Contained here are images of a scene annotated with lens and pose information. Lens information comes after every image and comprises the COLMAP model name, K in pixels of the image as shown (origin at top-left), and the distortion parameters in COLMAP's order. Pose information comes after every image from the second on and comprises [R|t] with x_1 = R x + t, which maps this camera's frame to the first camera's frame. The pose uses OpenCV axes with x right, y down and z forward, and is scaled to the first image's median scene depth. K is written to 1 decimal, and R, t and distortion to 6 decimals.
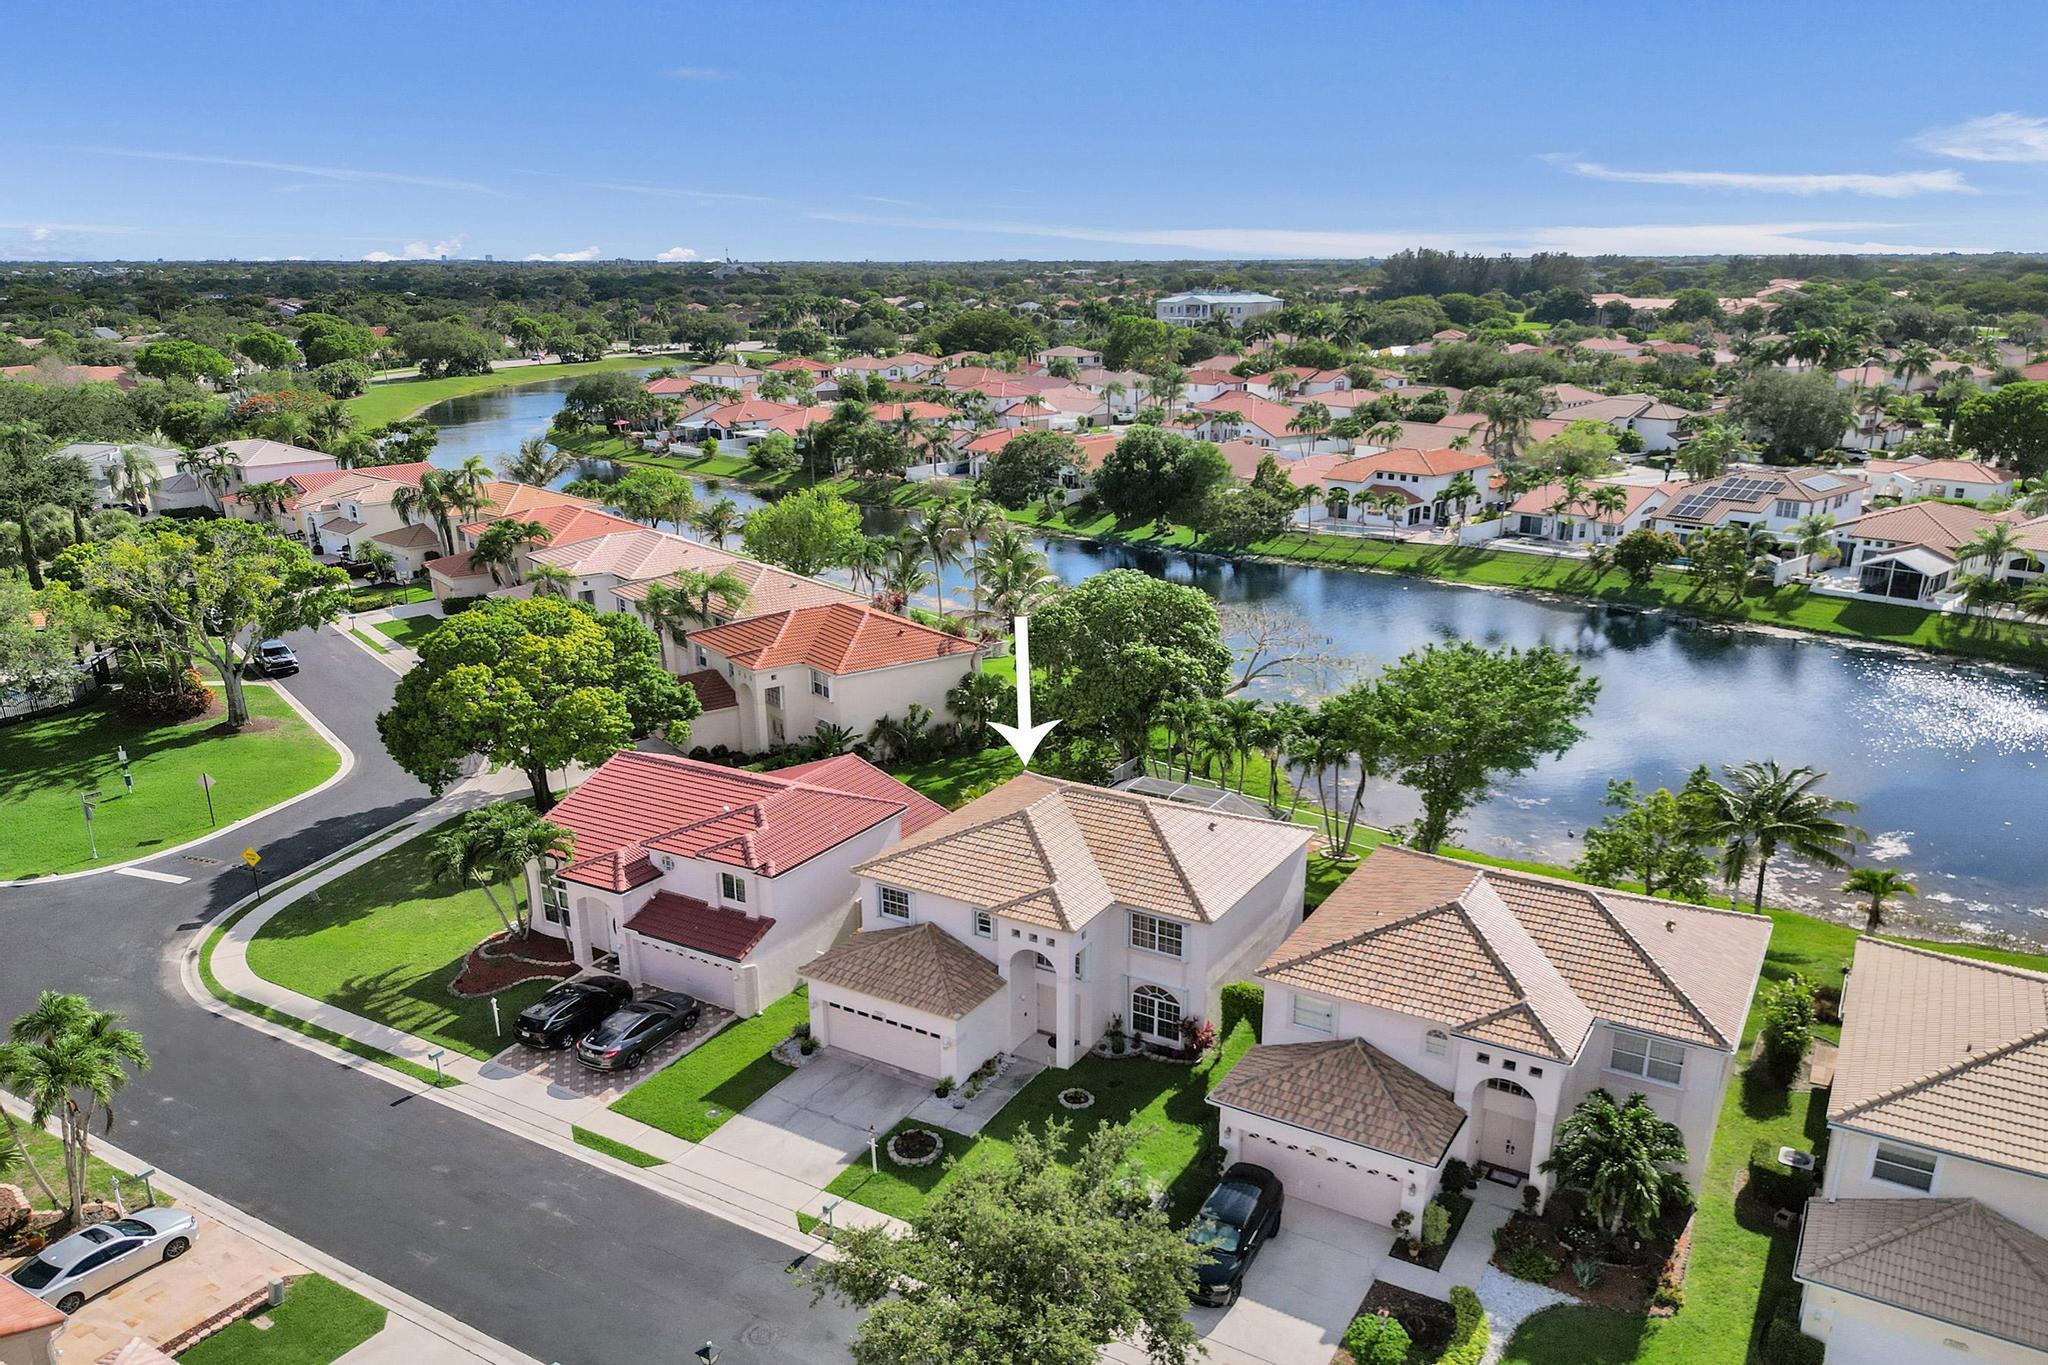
lens RADIAL K [[1508.0, 0, 1009.2], [0, 1508.0, 705.0], [0, 0, 1]] dist [0.049937, -0.039289]
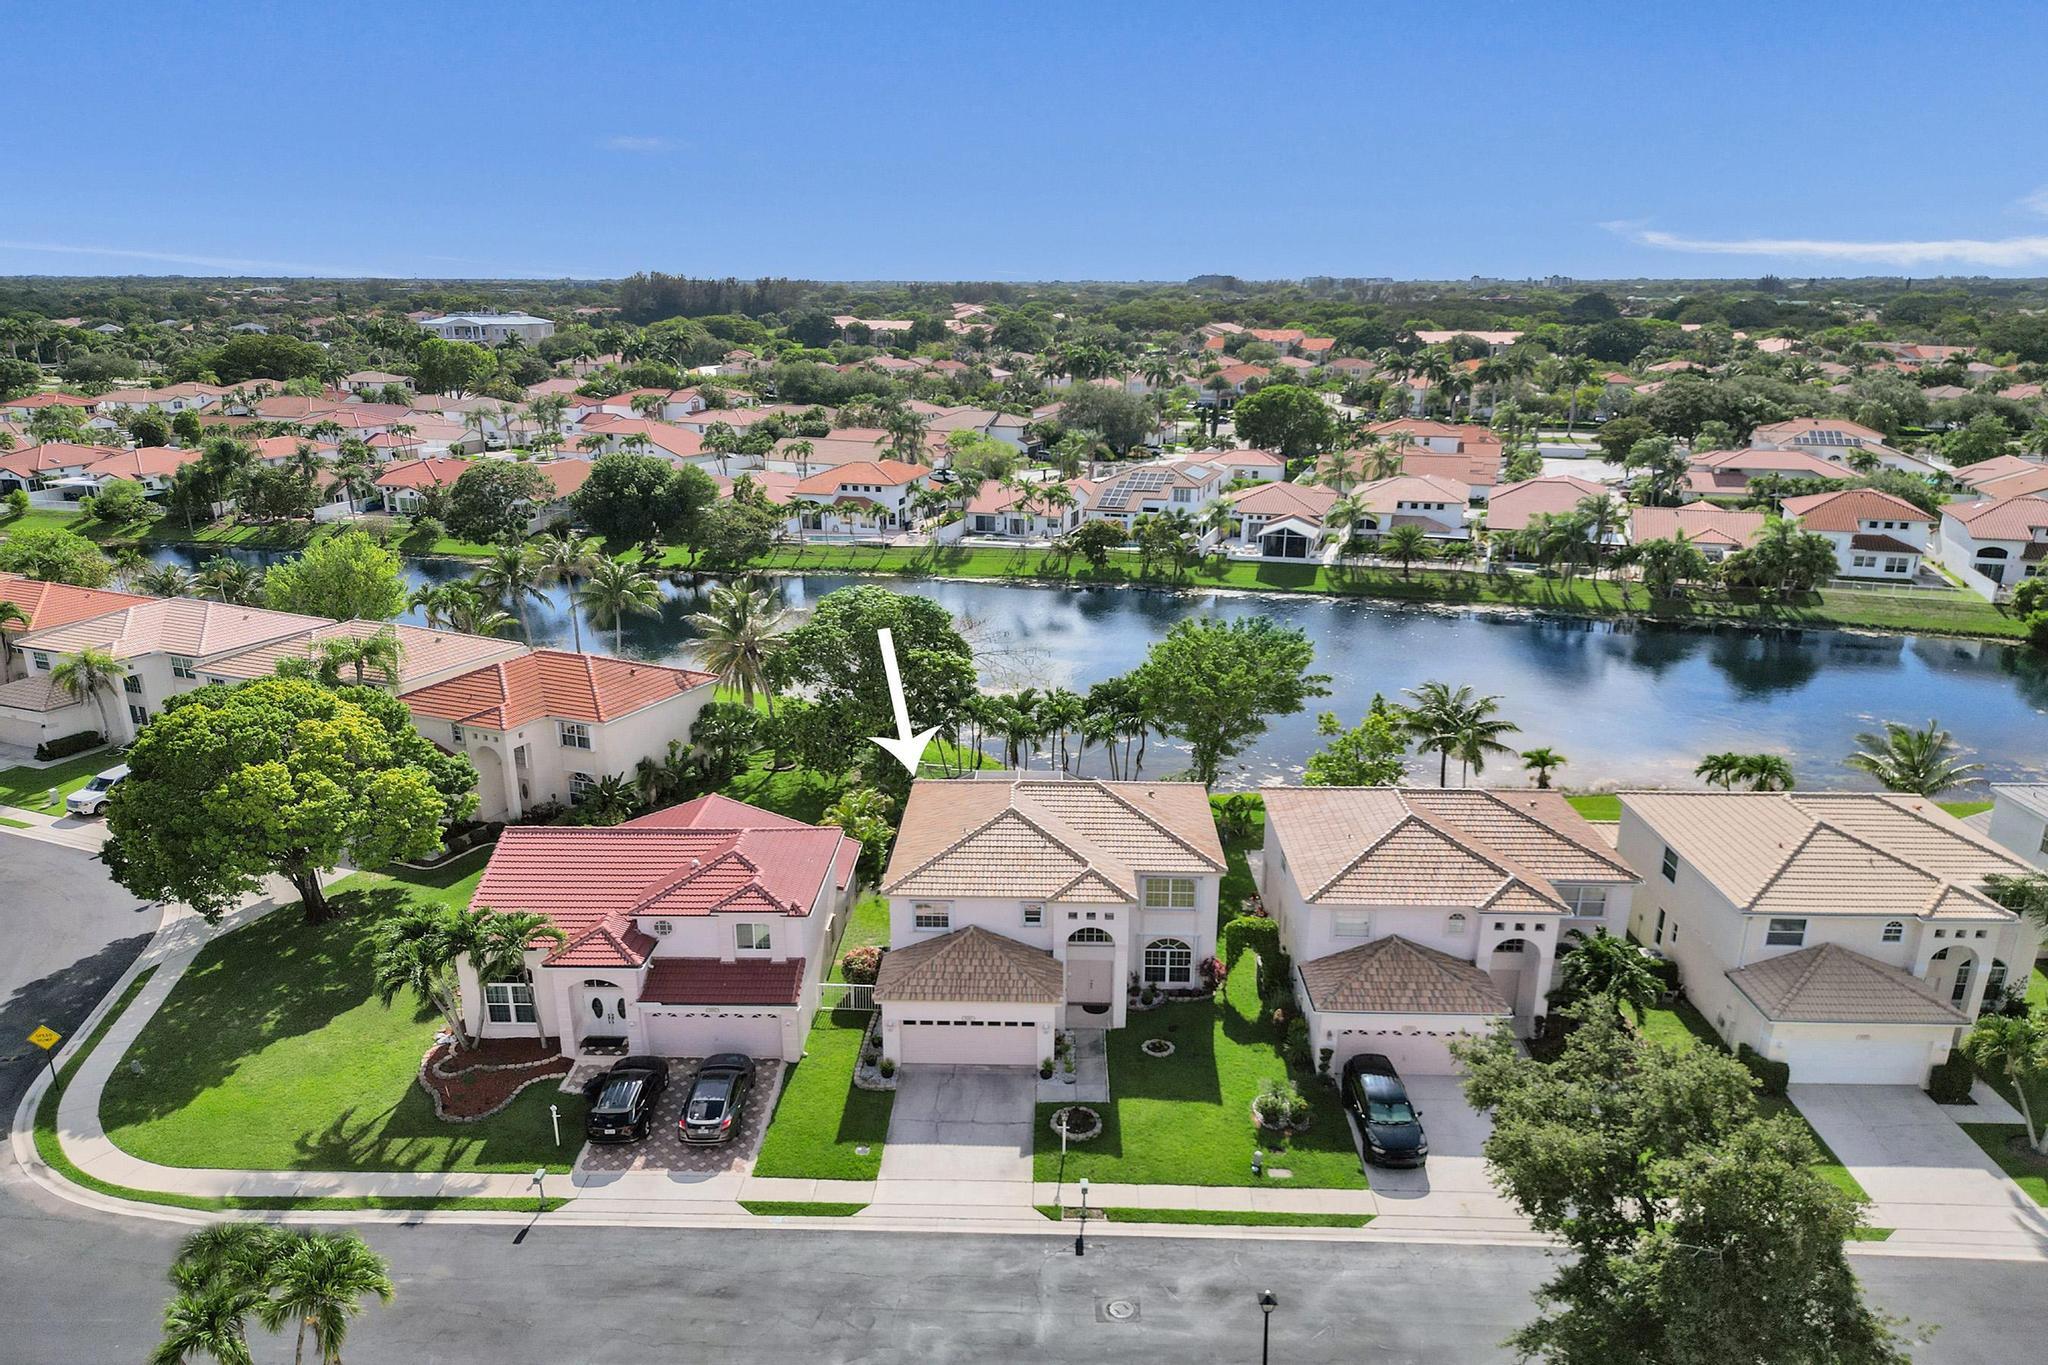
lens RADIAL K [[1452.3, 0, 1018.5], [0, 1452.3, 721.7], [0, 0, 1]] dist [0.053959, -0.049807]
pose [[0.869387, -0.137333, 0.474664, -0.368952], [0.134016, 0.990130, 0.041011, -0.025896], [-0.475612, 0.027958, 0.879211, 0.067126]]
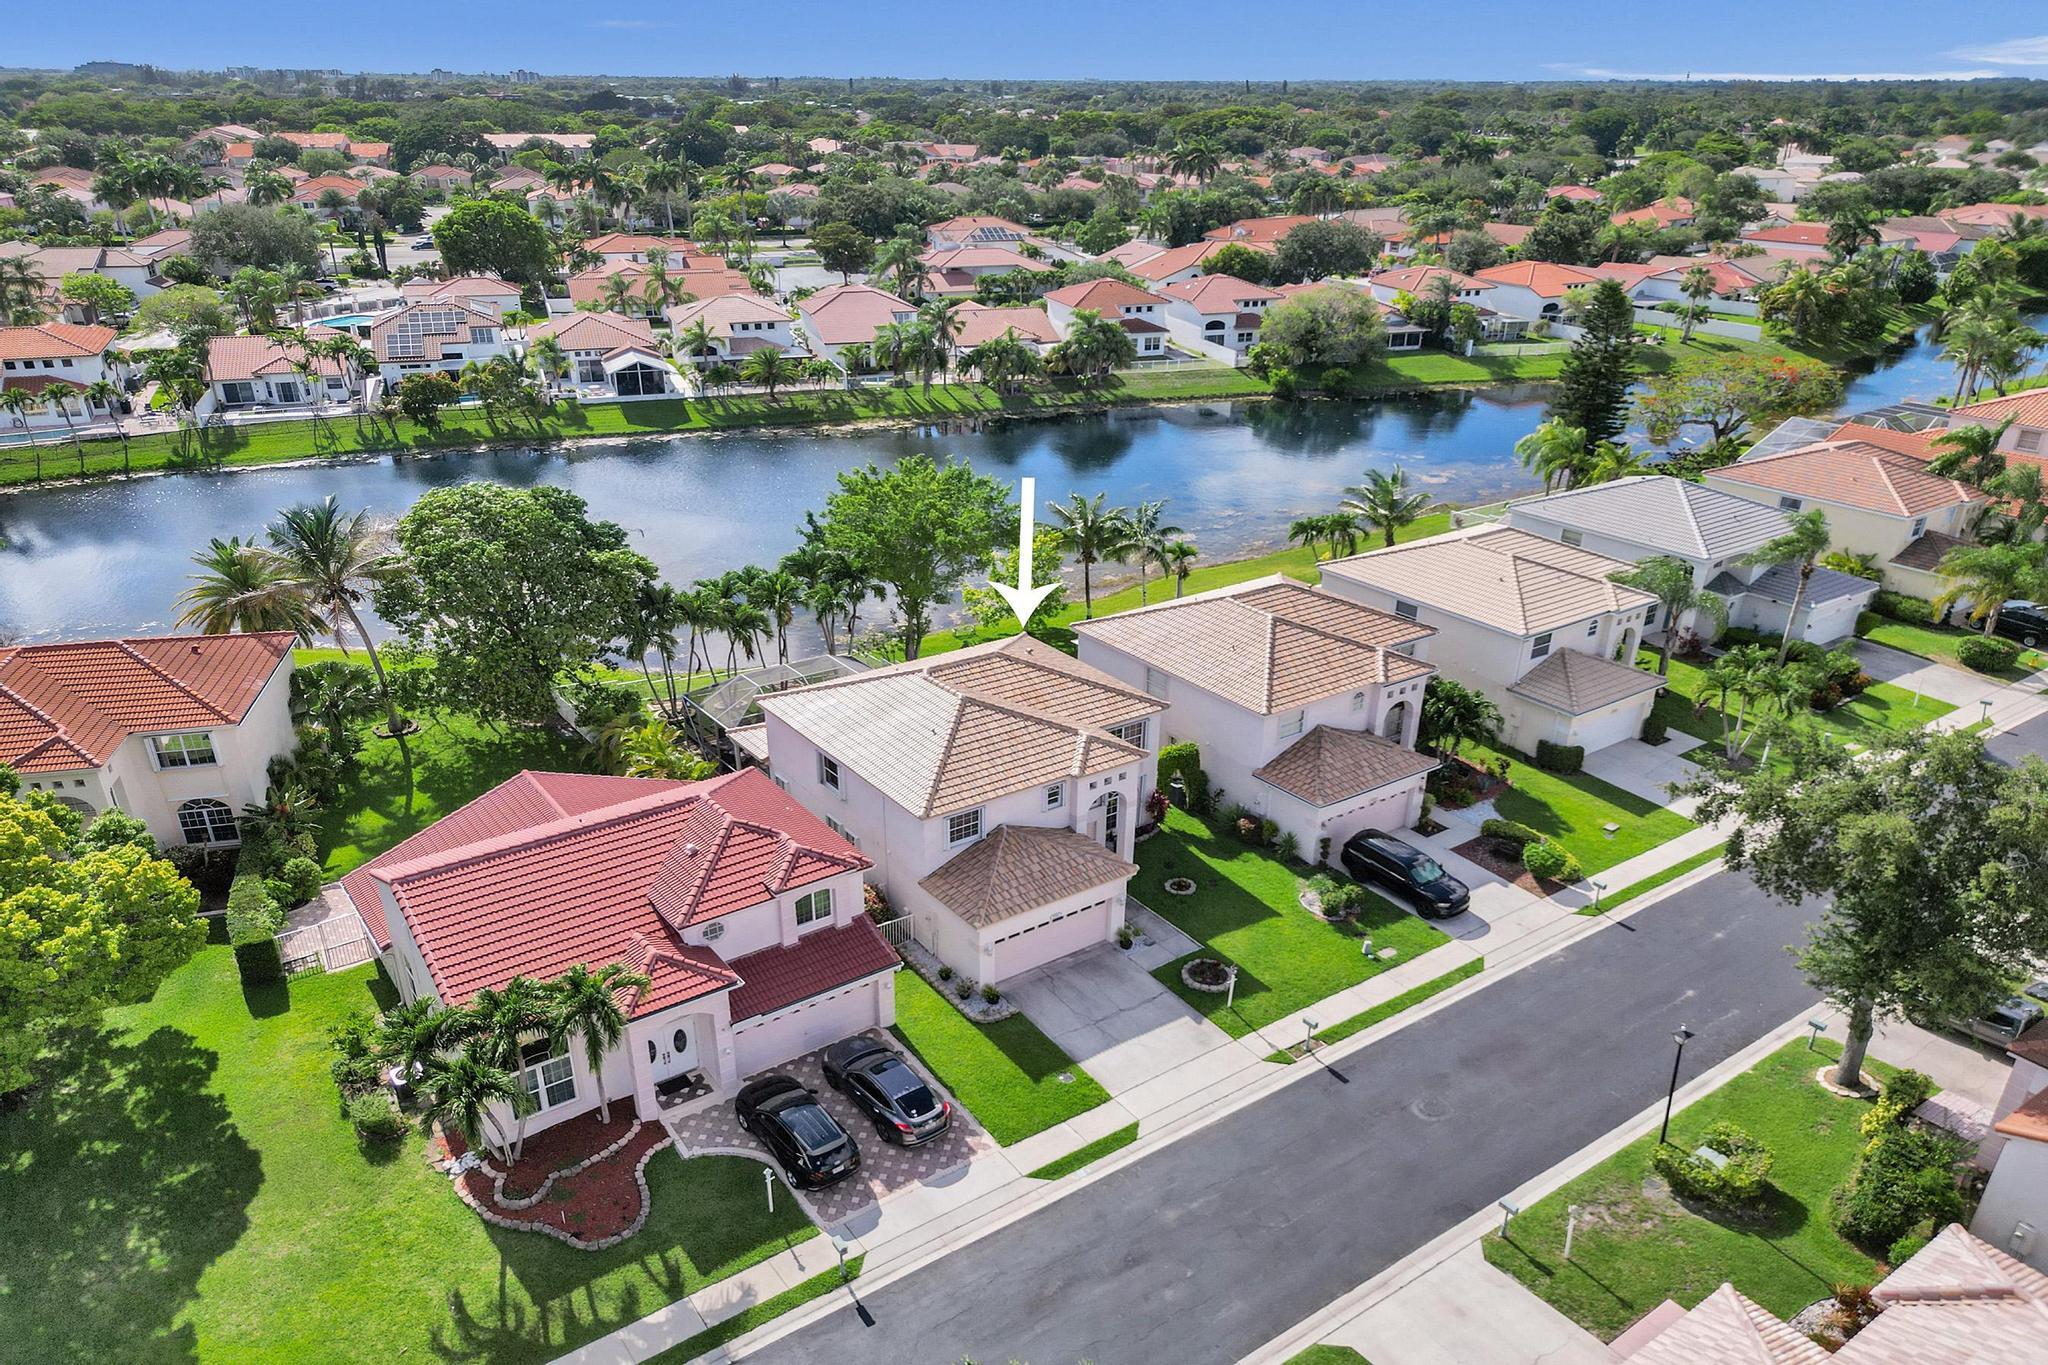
lens RADIAL K [[1452.3, 0, 1039.2], [0, 1452.3, 750.9], [0, 0, 1]] dist [0.053959, -0.049807]
pose [[0.389244, -0.376940, 0.840479, -0.618926], [0.251088, 0.921305, 0.296905, -0.131568], [-0.886253, 0.095466, 0.453257, 0.414716]]
